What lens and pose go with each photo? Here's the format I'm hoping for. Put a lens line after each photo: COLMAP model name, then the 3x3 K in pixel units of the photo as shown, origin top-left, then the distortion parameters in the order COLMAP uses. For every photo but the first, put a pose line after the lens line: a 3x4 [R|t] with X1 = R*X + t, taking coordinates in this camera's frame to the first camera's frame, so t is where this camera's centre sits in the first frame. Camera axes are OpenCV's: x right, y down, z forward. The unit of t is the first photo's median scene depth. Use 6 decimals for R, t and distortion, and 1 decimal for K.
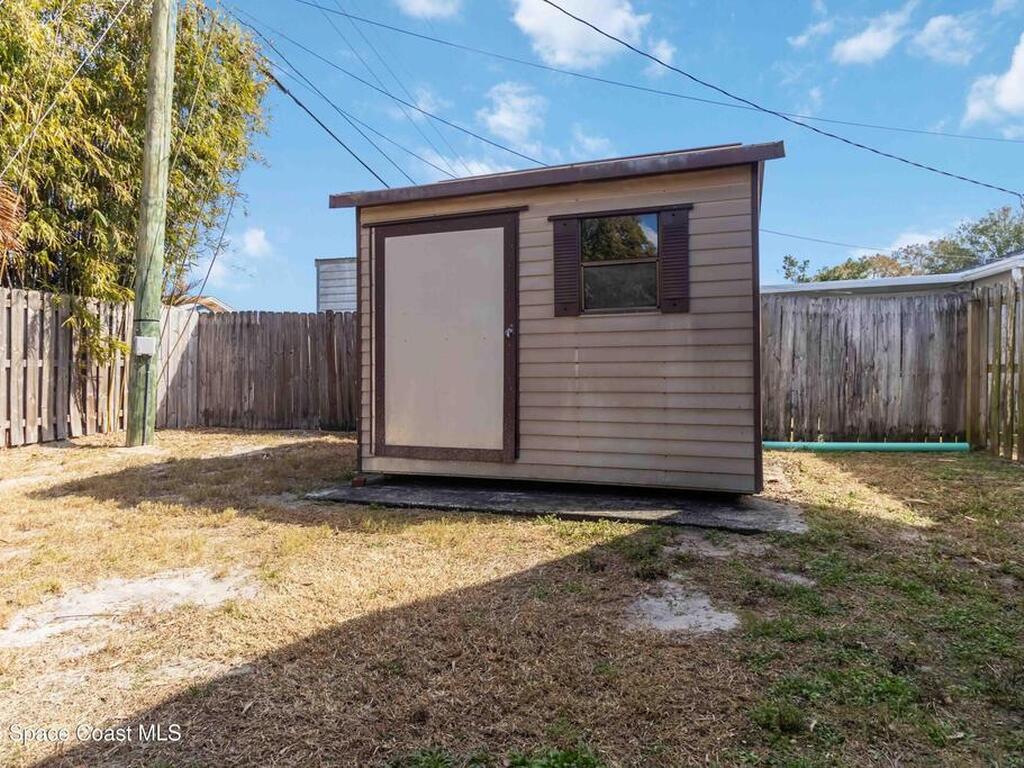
lens RADIAL K [[614.8, 0, 512.0], [0, 614.8, 384.0], [0, 0, 1]] dist [-0.006058, -0.001734]
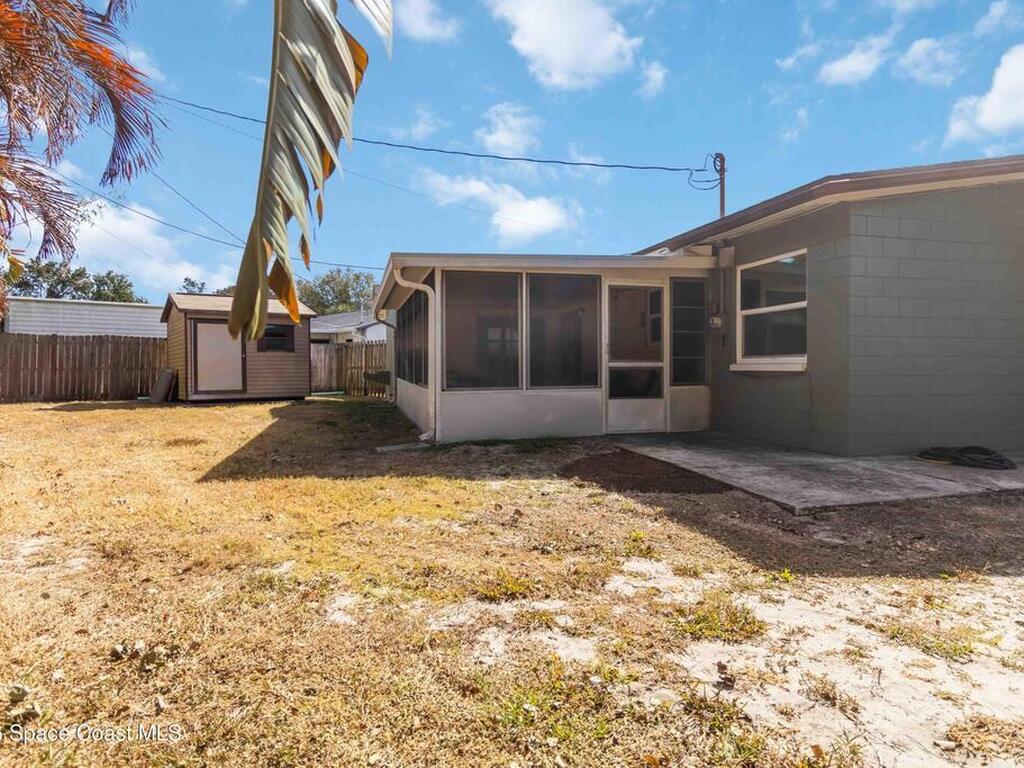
lens RADIAL K [[614.8, 0, 512.0], [0, 614.8, 384.0], [0, 0, 1]] dist [-0.006058, -0.001734]
pose [[0.574089, -0.013561, 0.818681, -1.304201], [0.023064, 0.999734, 0.000387, 0.072781], [-0.818468, 0.018660, 0.574249, -1.471654]]
